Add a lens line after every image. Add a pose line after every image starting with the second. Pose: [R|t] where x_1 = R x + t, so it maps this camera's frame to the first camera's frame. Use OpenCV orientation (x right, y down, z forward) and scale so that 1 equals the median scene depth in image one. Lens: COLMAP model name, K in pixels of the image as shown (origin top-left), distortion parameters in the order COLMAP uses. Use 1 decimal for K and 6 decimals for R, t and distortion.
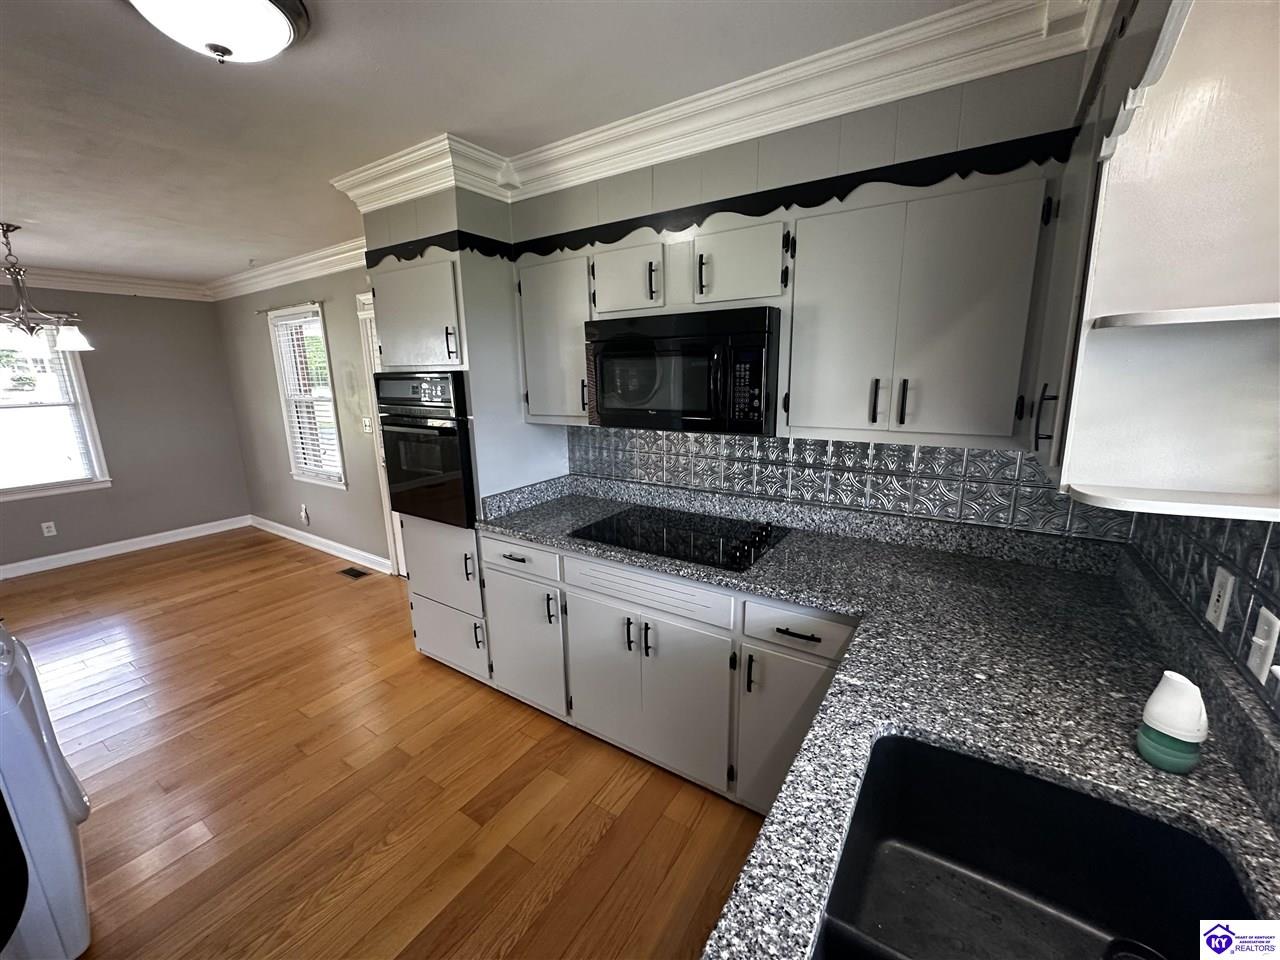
lens RADIAL K [[511.3, 0, 641.6], [0, 511.3, 475.8], [0, 0, 1]] dist [-0.007001, 0.000435]
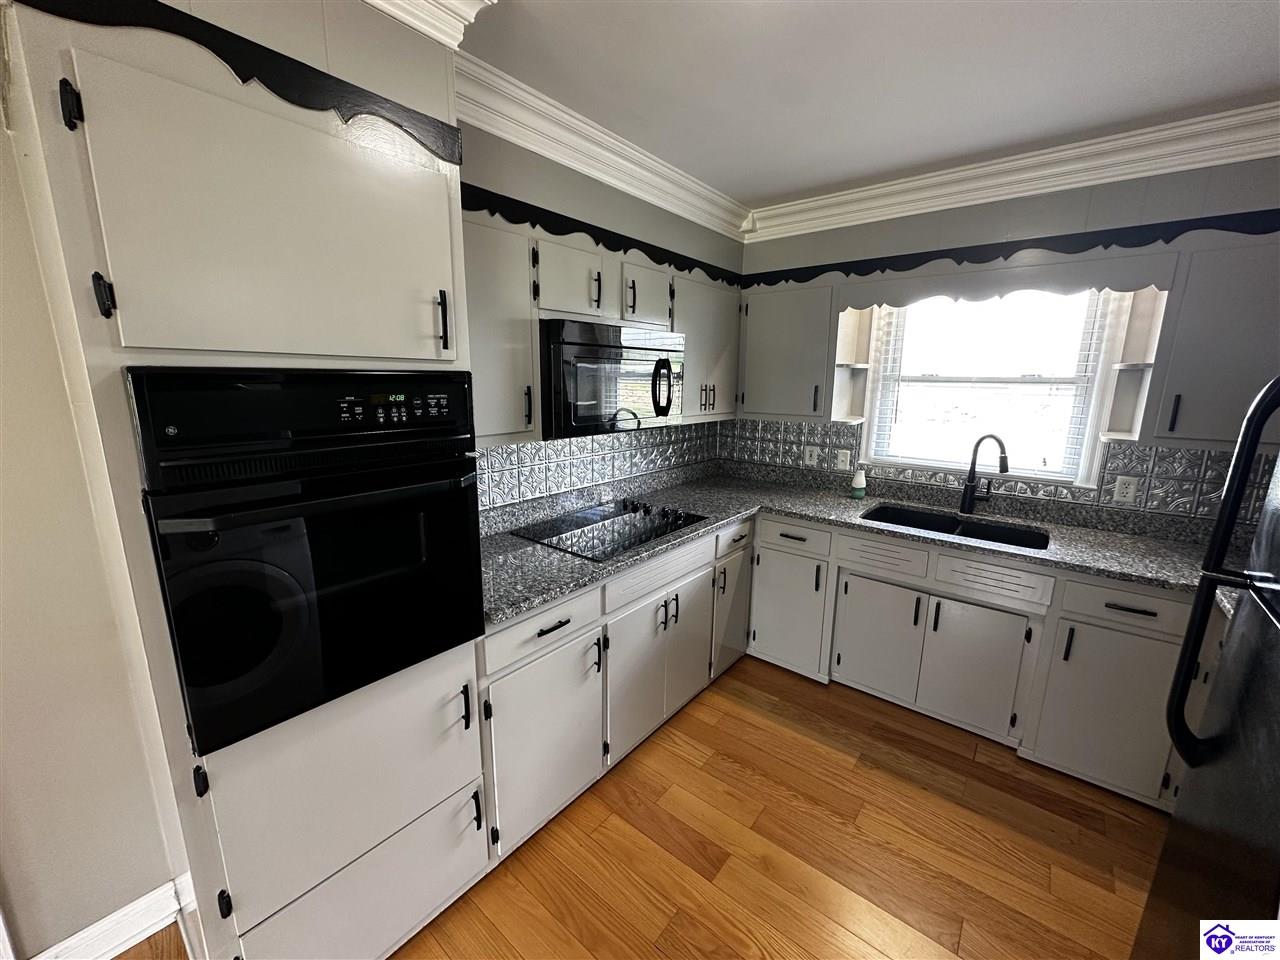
lens RADIAL K [[511.3, 0, 641.5], [0, 511.3, 482.9], [0, 0, 1]] dist [-0.007001, 0.000435]
pose [[0.100291, -0.181104, 0.978337, -1.070119], [0.197187, 0.967408, 0.158867, -0.154694], [-0.975222, 0.176983, 0.132733, 0.862700]]
